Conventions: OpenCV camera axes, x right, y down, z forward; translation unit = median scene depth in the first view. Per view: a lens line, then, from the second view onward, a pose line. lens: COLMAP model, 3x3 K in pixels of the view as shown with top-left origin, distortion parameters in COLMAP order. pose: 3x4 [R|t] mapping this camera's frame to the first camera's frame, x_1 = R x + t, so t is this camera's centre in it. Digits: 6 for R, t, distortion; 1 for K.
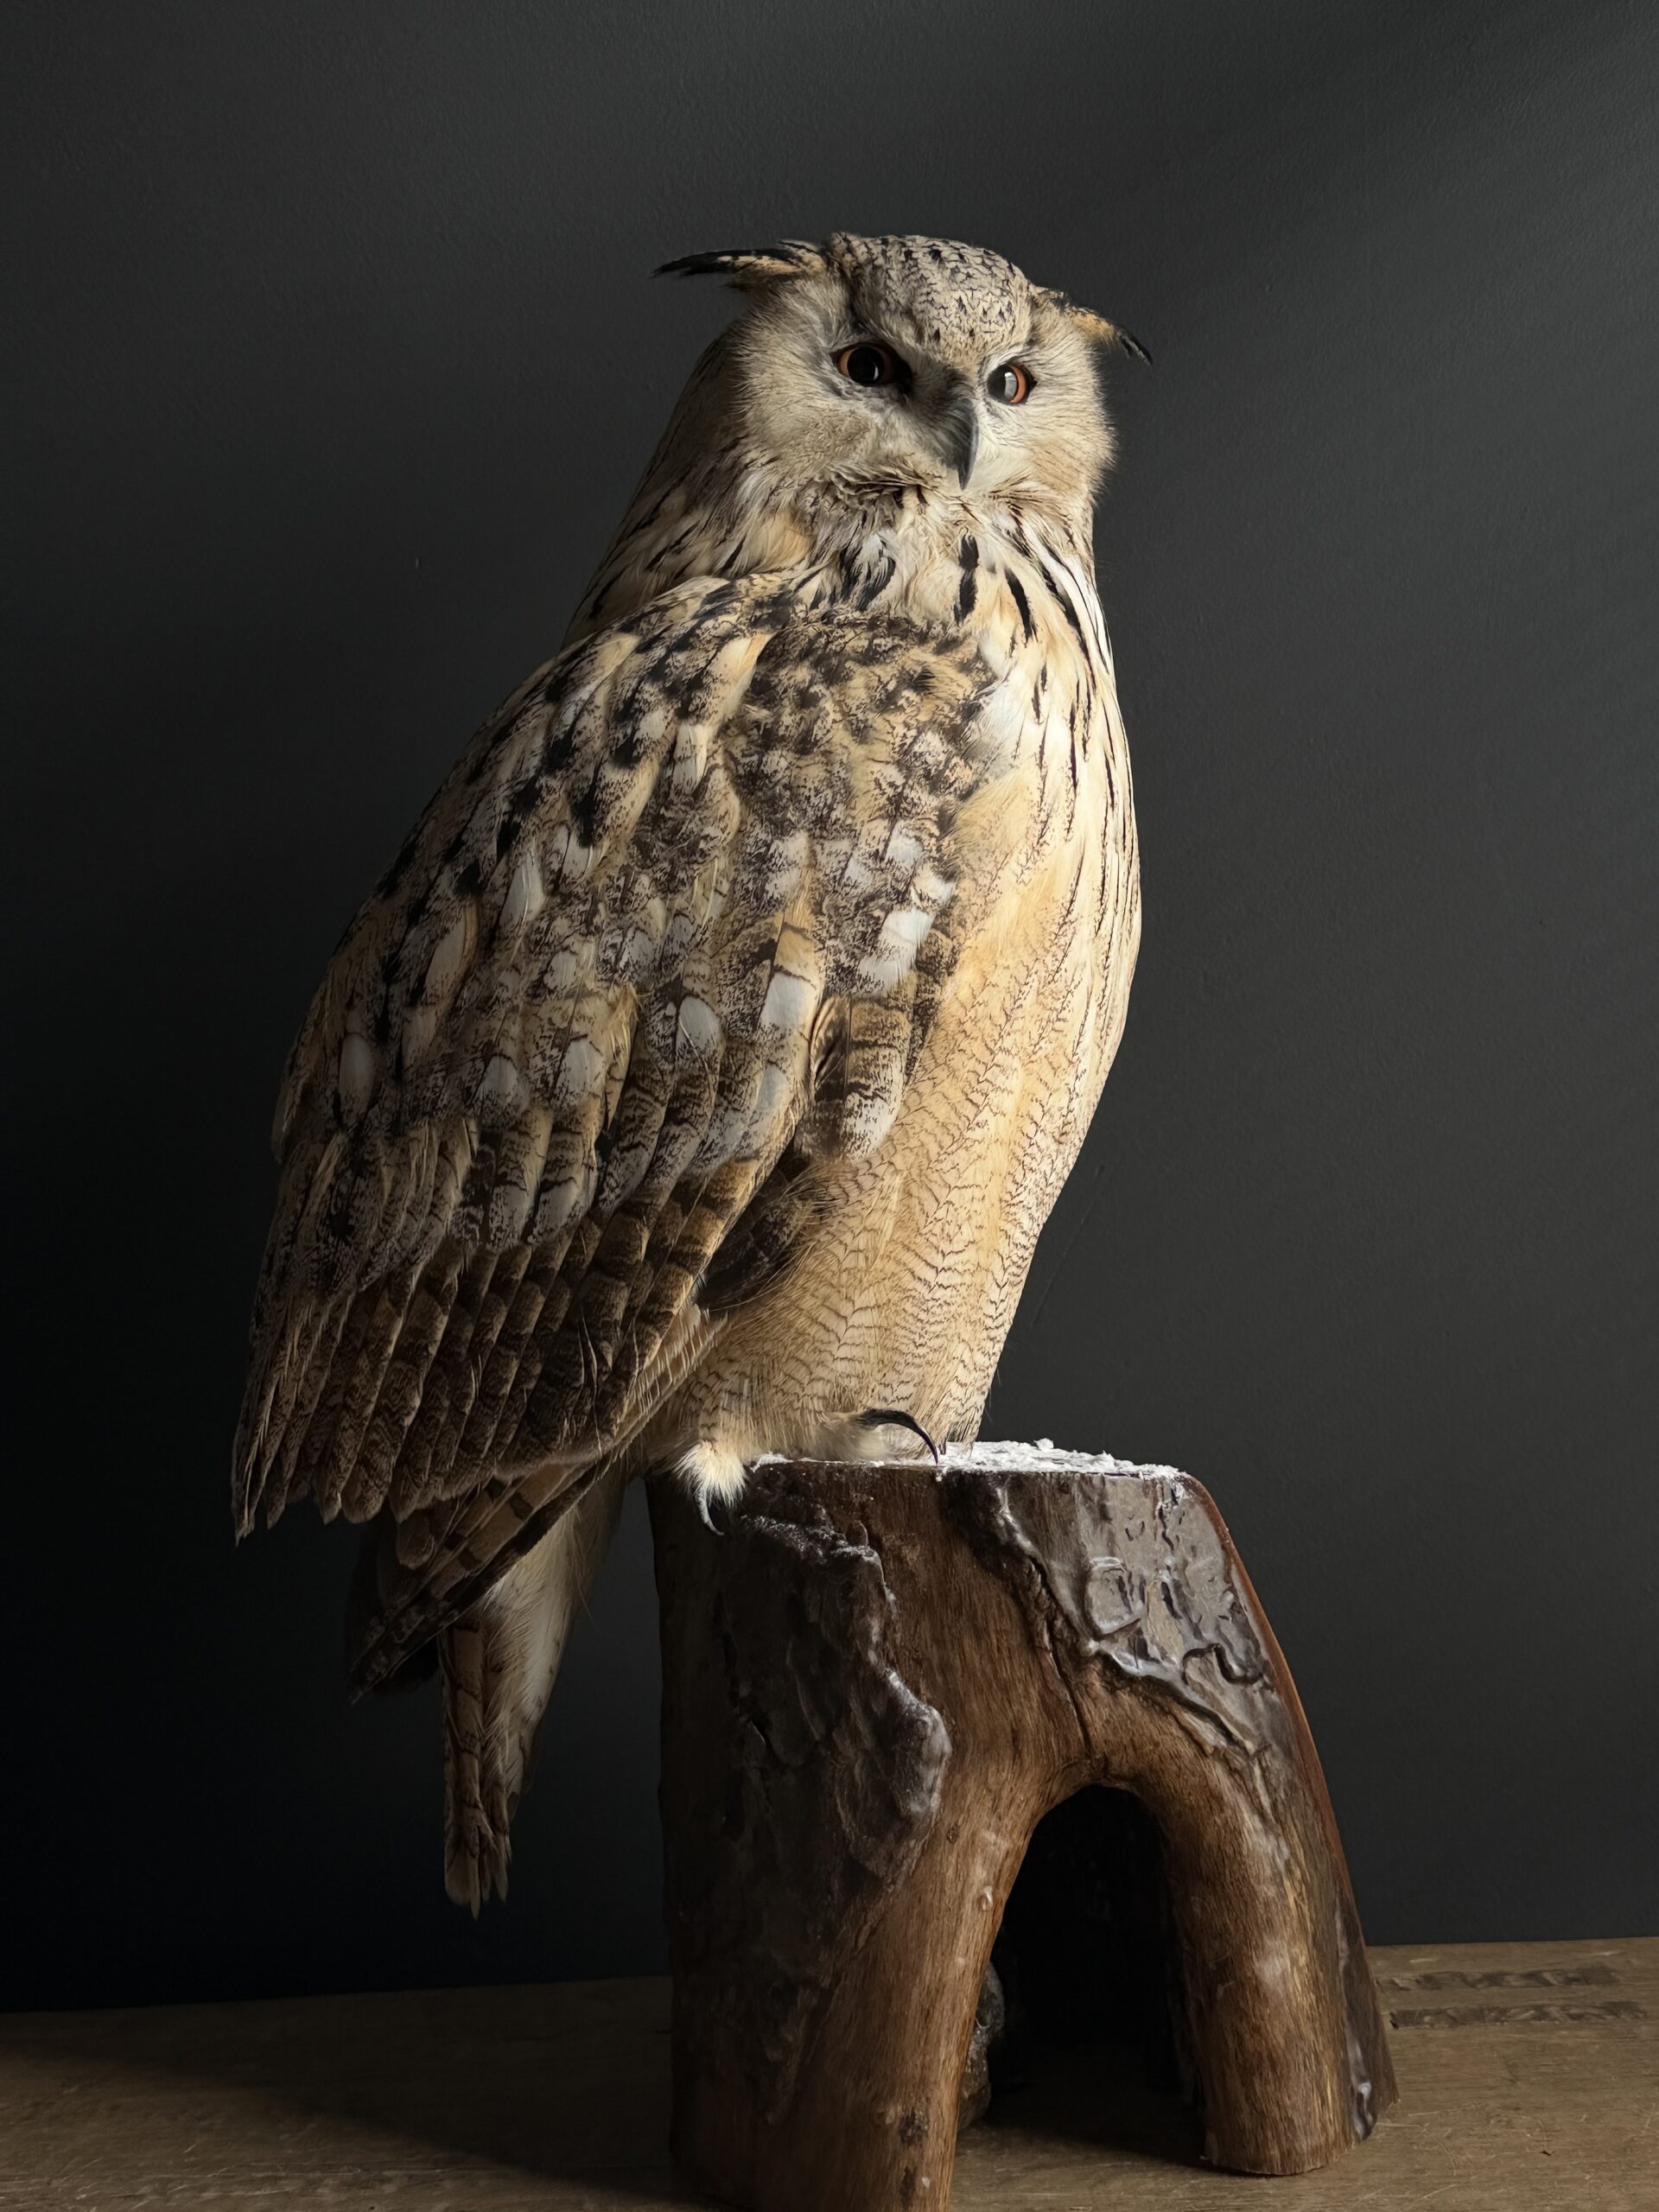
lens RADIAL K [[2753.1, 0, 812.6], [0, 2753.1, 1144.8], [0, 0, 1]] dist [0.148552, -0.228838]
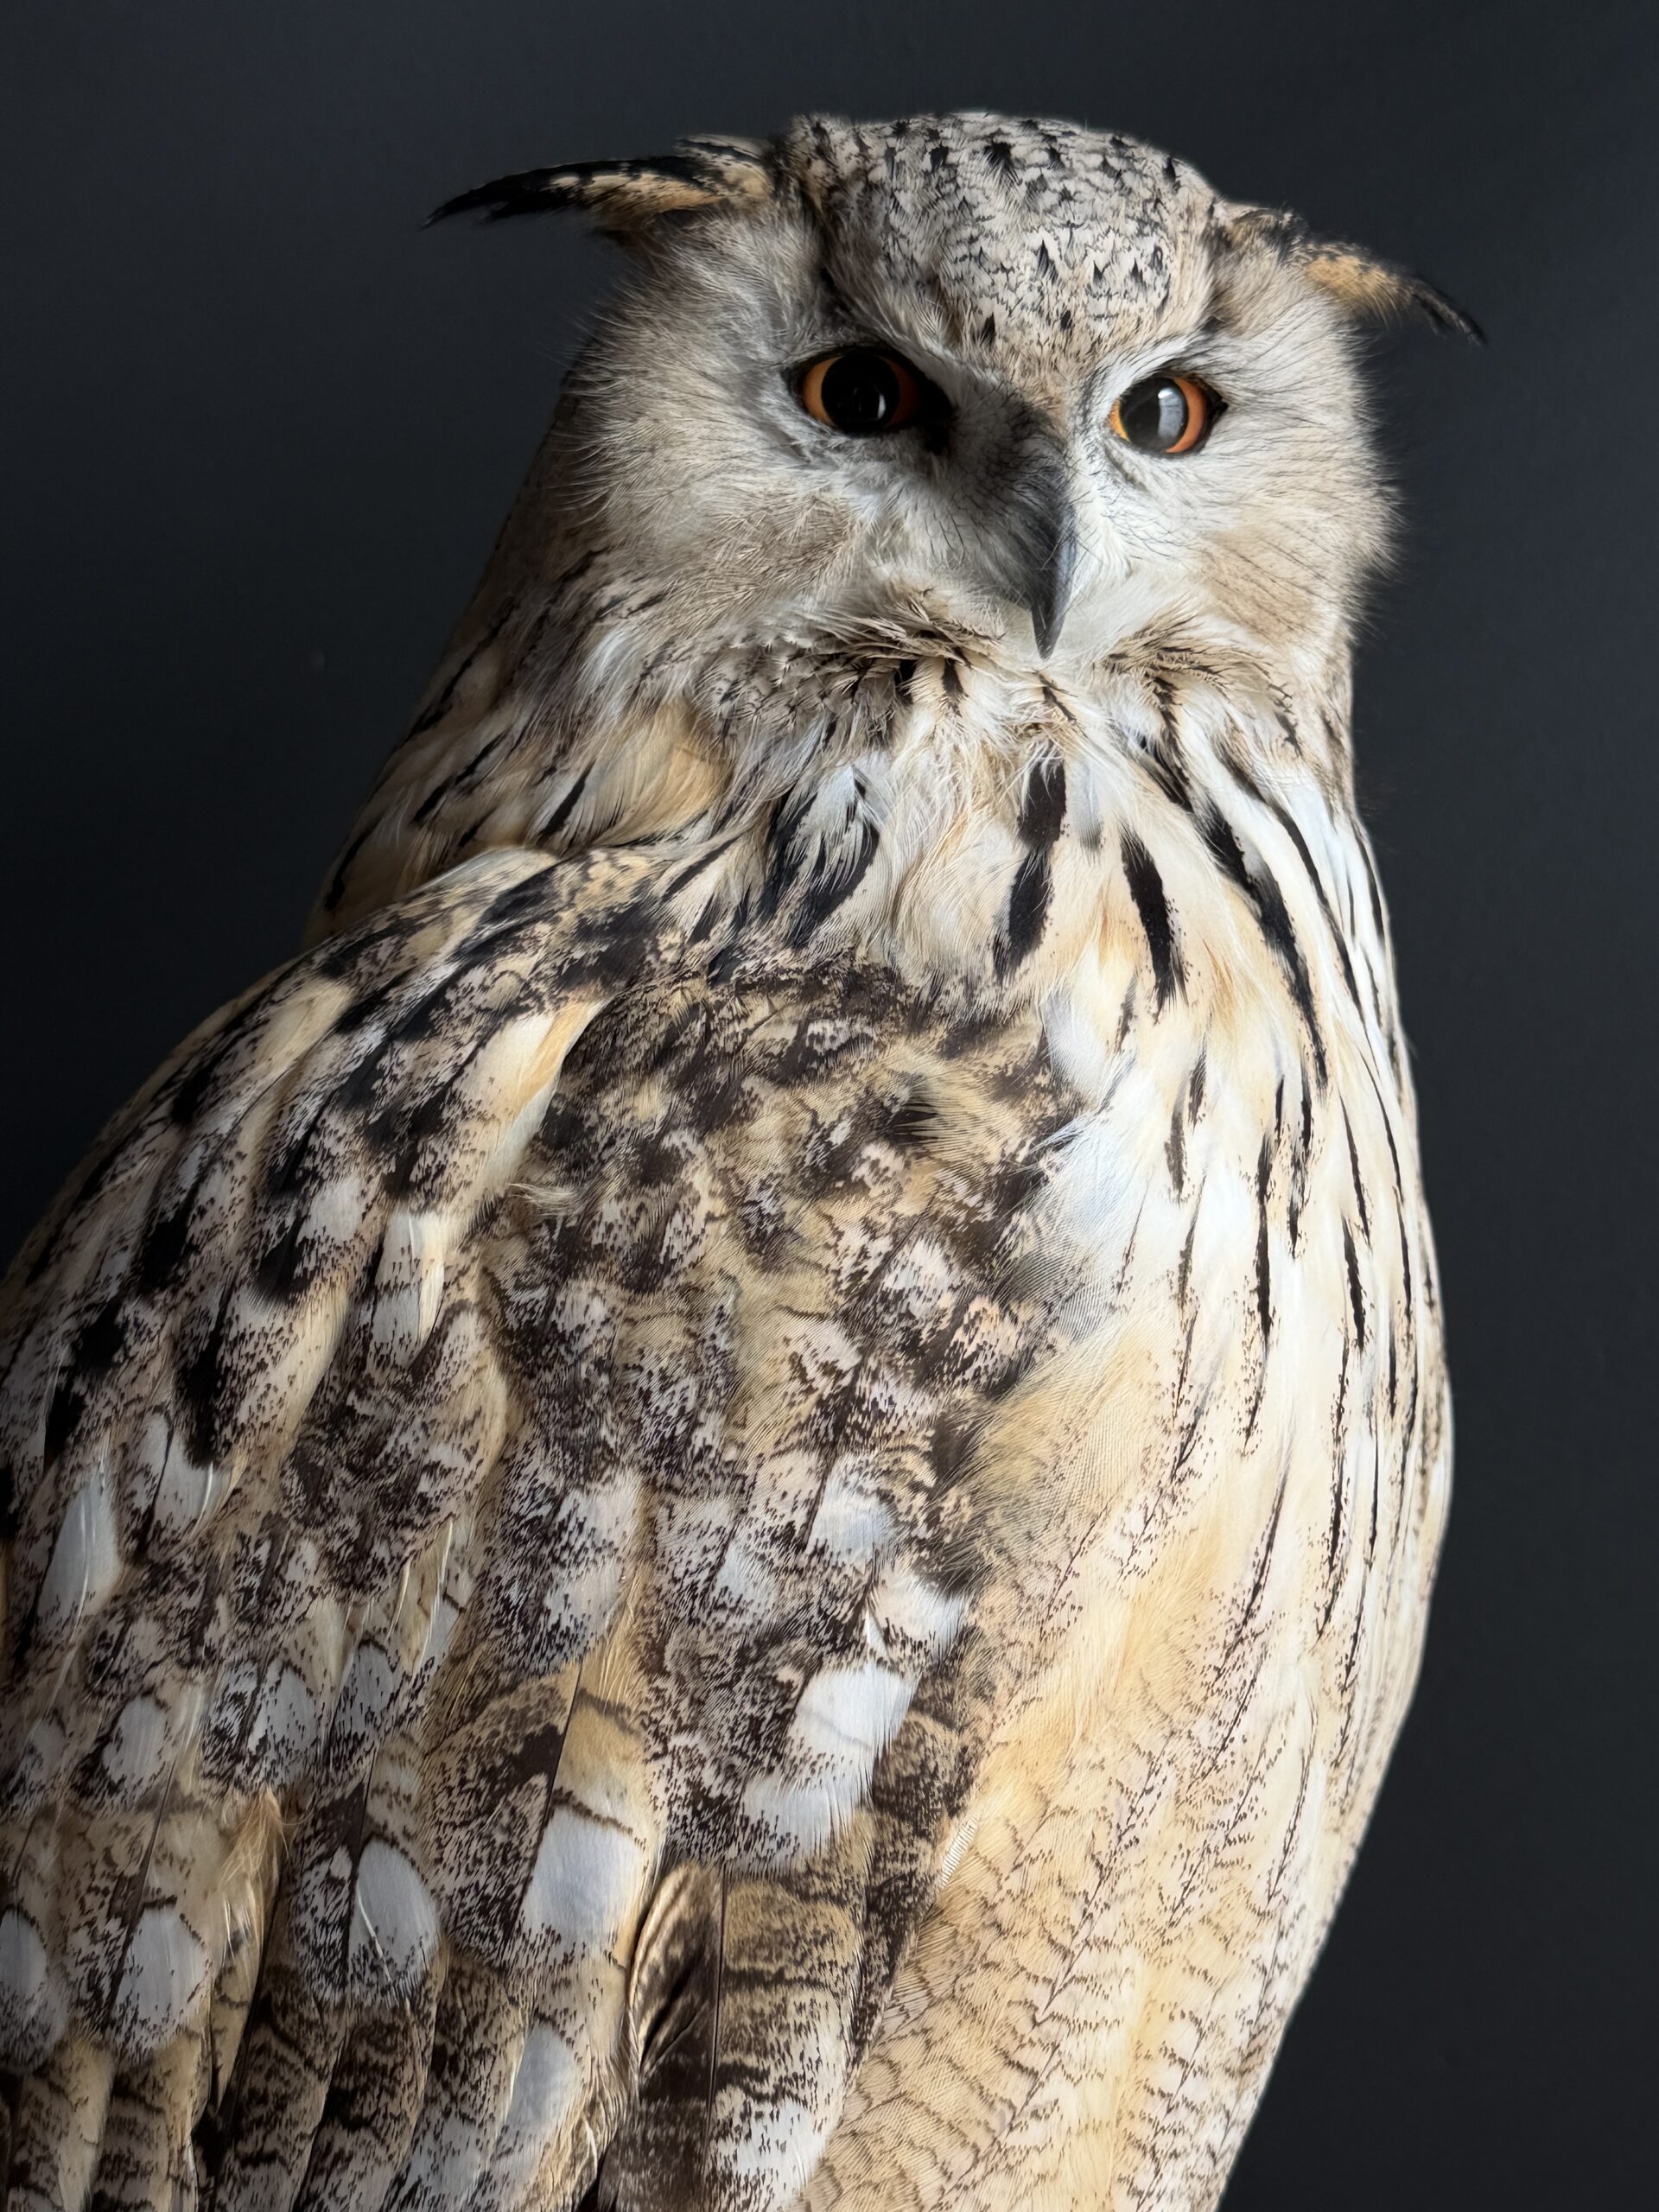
lens RADIAL K [[2808.4, 0, 826.6], [0, 2808.4, 1132.3], [0, 0, 1]] dist [0.178924, -0.440089]
pose [[0.989260, 0.005569, -0.146063, 0.093197], [0.000111, 0.999245, 0.038852, -0.184104], [0.146170, -0.038451, 0.988512, 0.546764]]
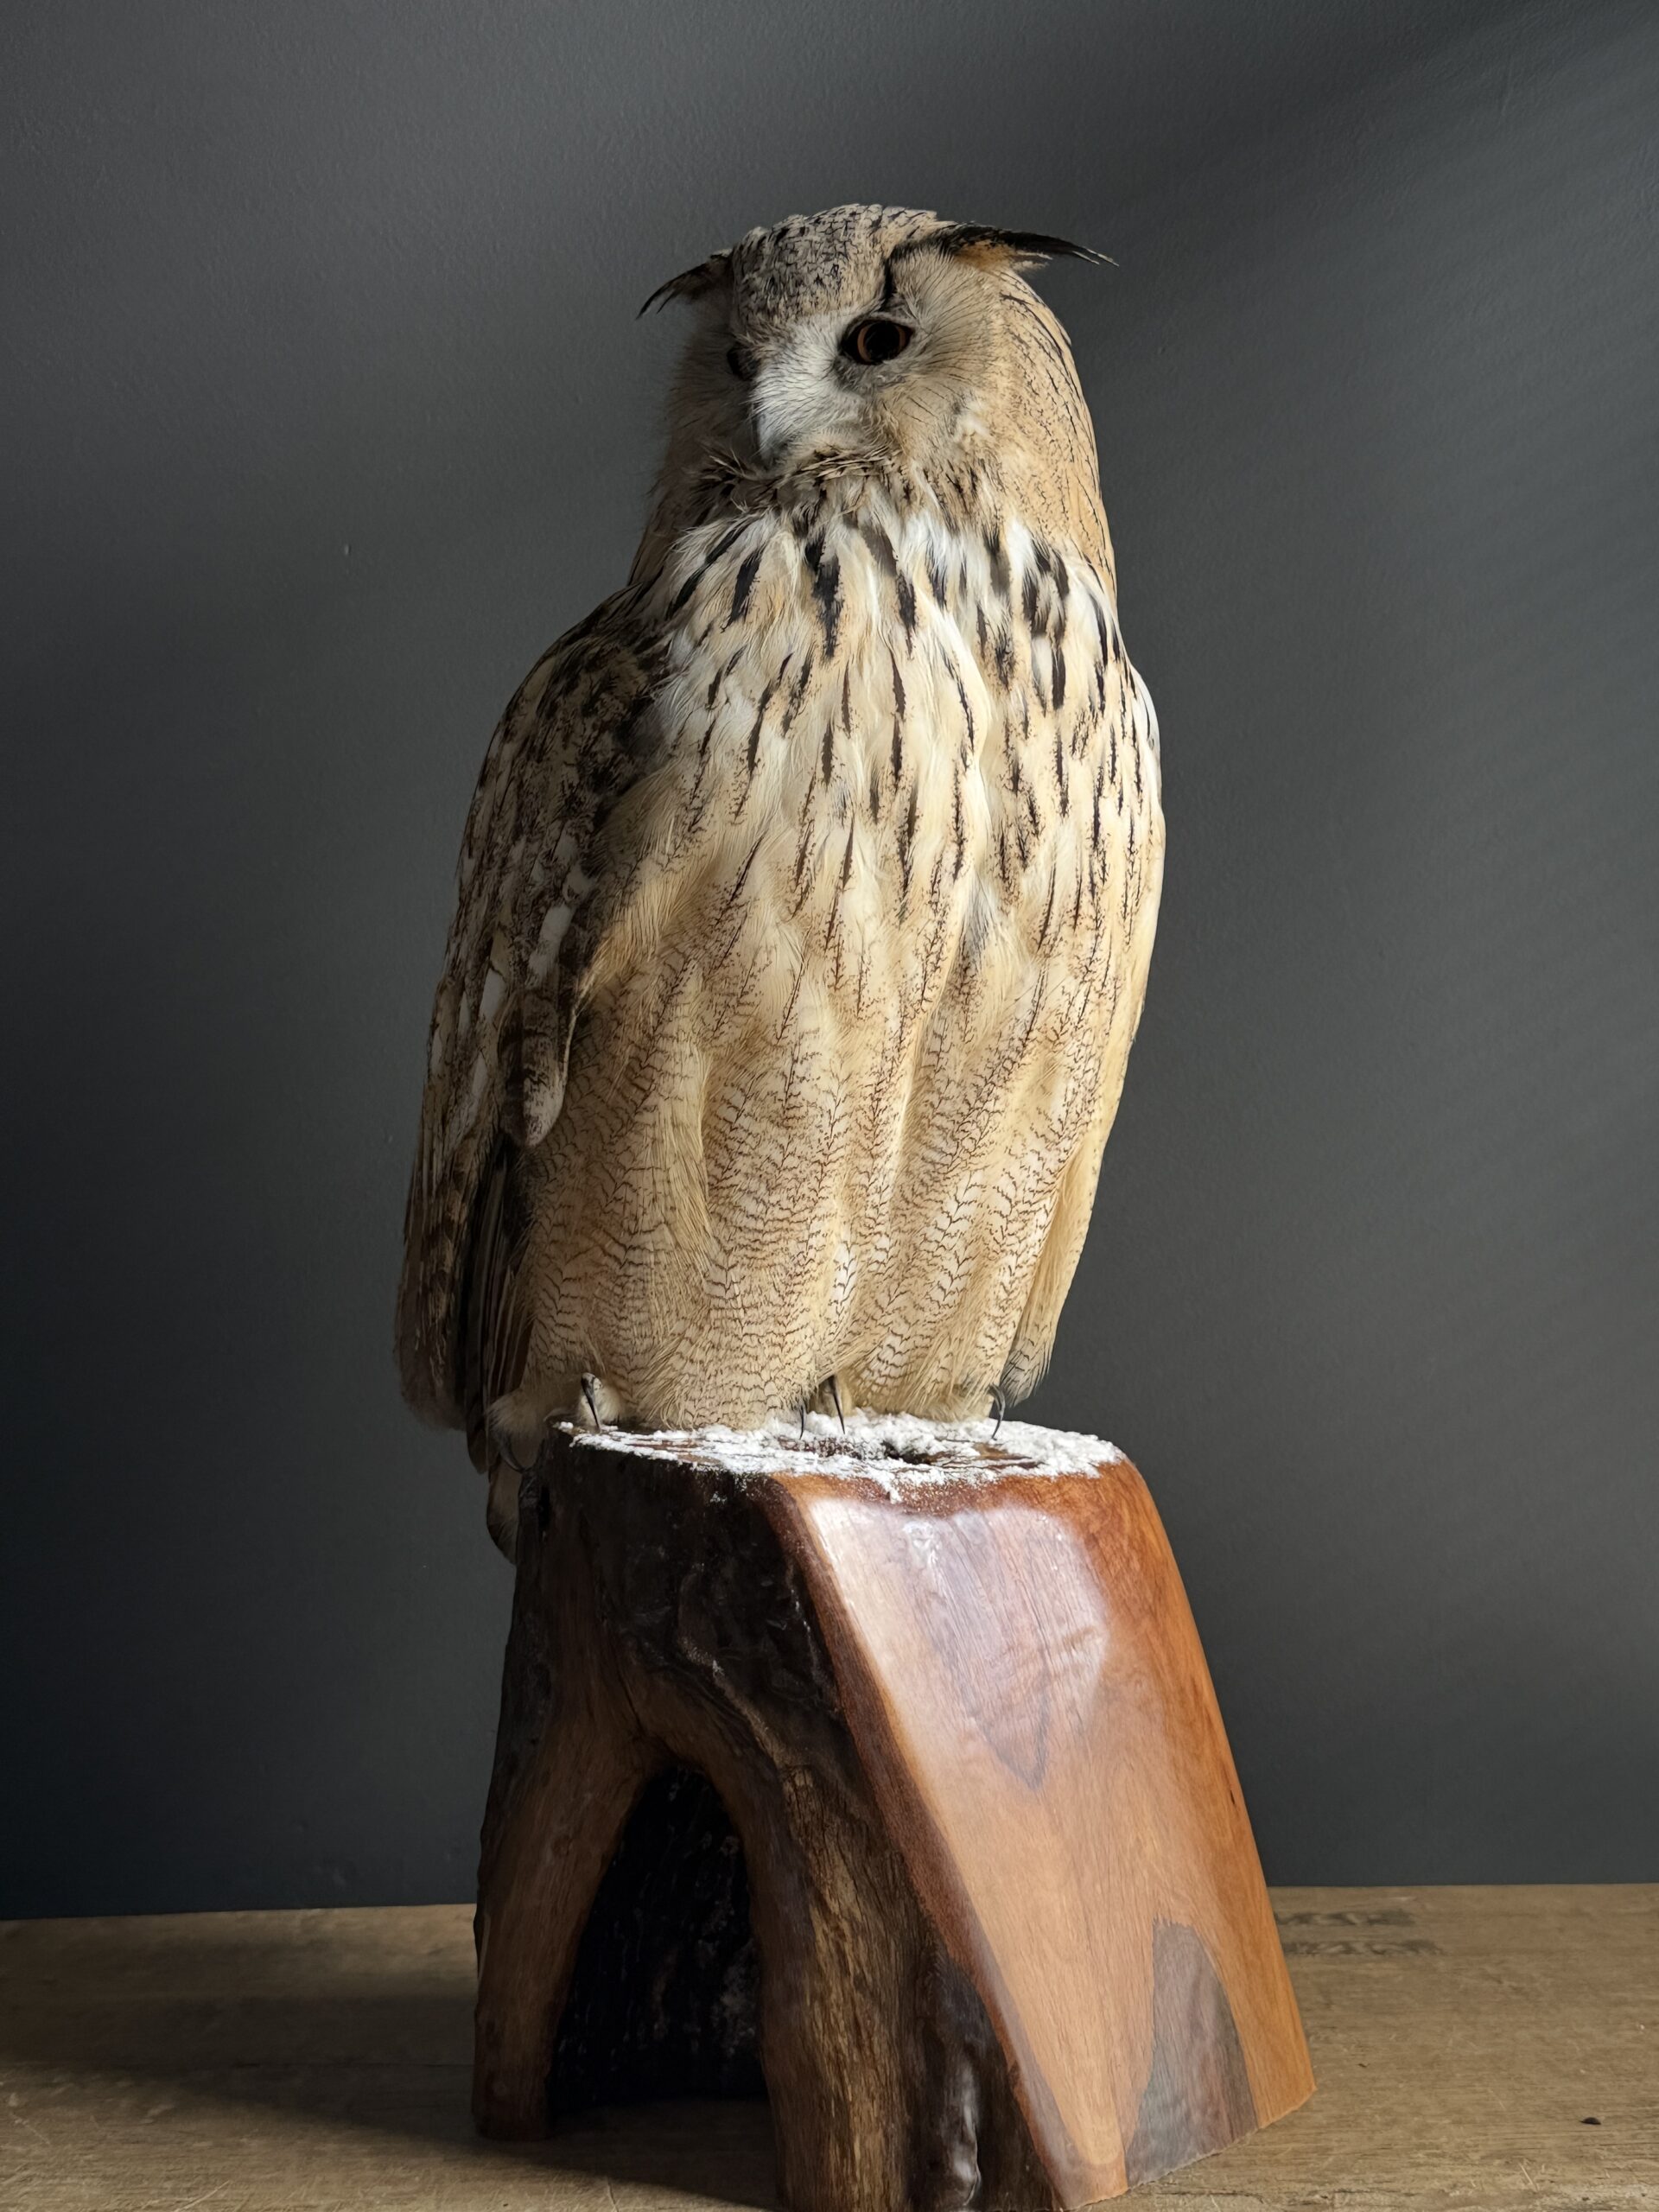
lens RADIAL K [[2779.9, 0, 829.5], [0, 2779.9, 1129.4], [0, 0, 1]] dist [0.128501, -0.049484]
pose [[0.592619, 0.027572, -0.805011, 0.938899], [-0.003099, 0.999485, 0.031952, -0.033186], [0.805477, -0.016440, 0.592399, 0.440592]]
